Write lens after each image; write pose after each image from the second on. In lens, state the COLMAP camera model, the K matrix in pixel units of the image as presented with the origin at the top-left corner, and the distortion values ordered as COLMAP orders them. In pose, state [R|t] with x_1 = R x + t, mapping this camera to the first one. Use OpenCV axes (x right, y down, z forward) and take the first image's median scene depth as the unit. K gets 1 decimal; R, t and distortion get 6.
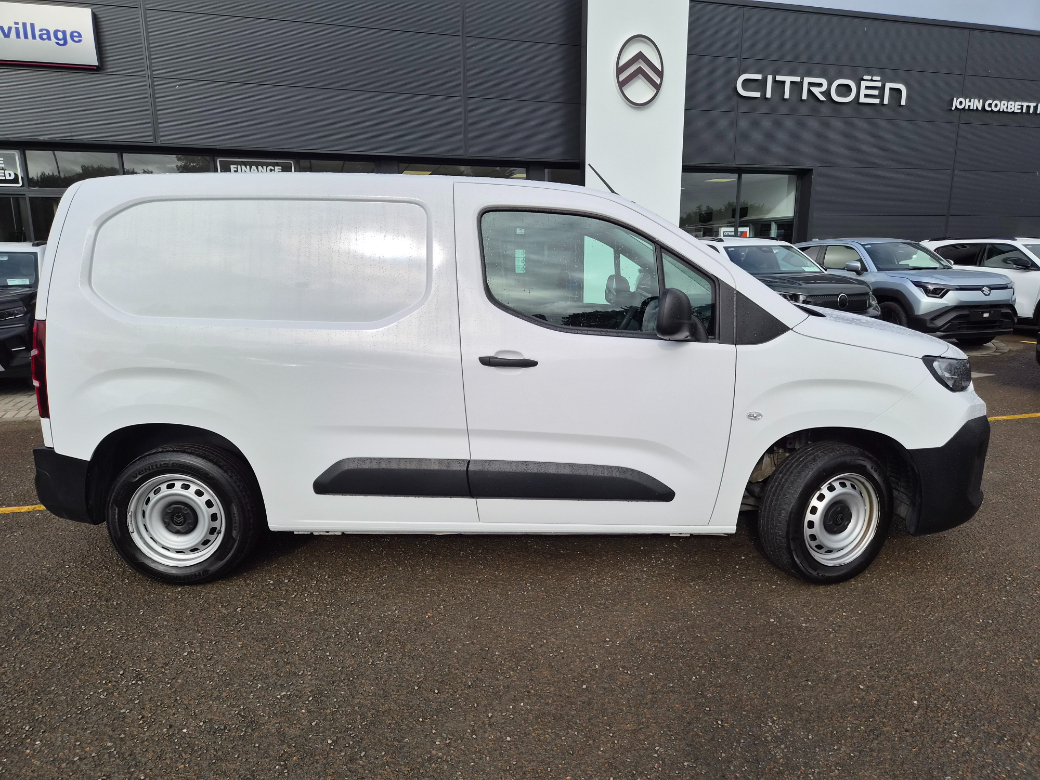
lens RADIAL K [[713.4, 0, 520.0], [0, 713.4, 390.0], [0, 0, 1]] dist [0.061974, -0.049528]
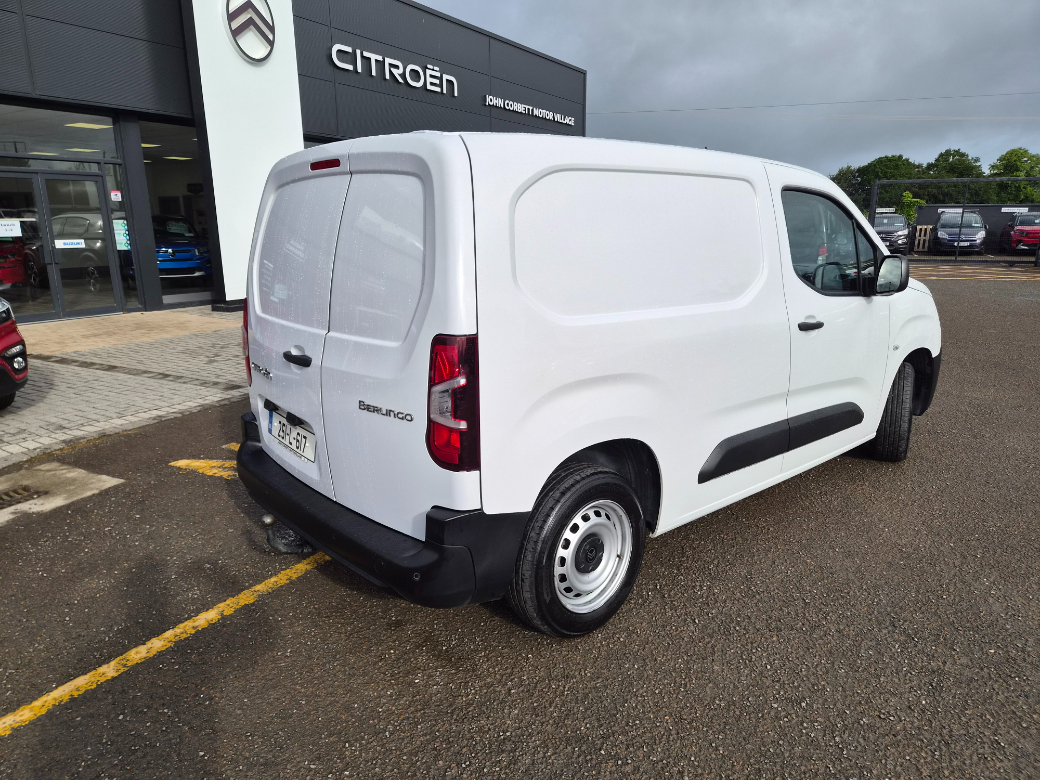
lens RADIAL K [[712.8, 0, 541.2], [0, 712.8, 388.1], [0, 0, 1]] dist [0.058991, -0.043799]
pose [[0.720747, -0.157333, 0.675107, -0.291772], [0.133200, 0.987187, 0.087858, -0.025930], [-0.680280, 0.026601, 0.732469, 0.119673]]
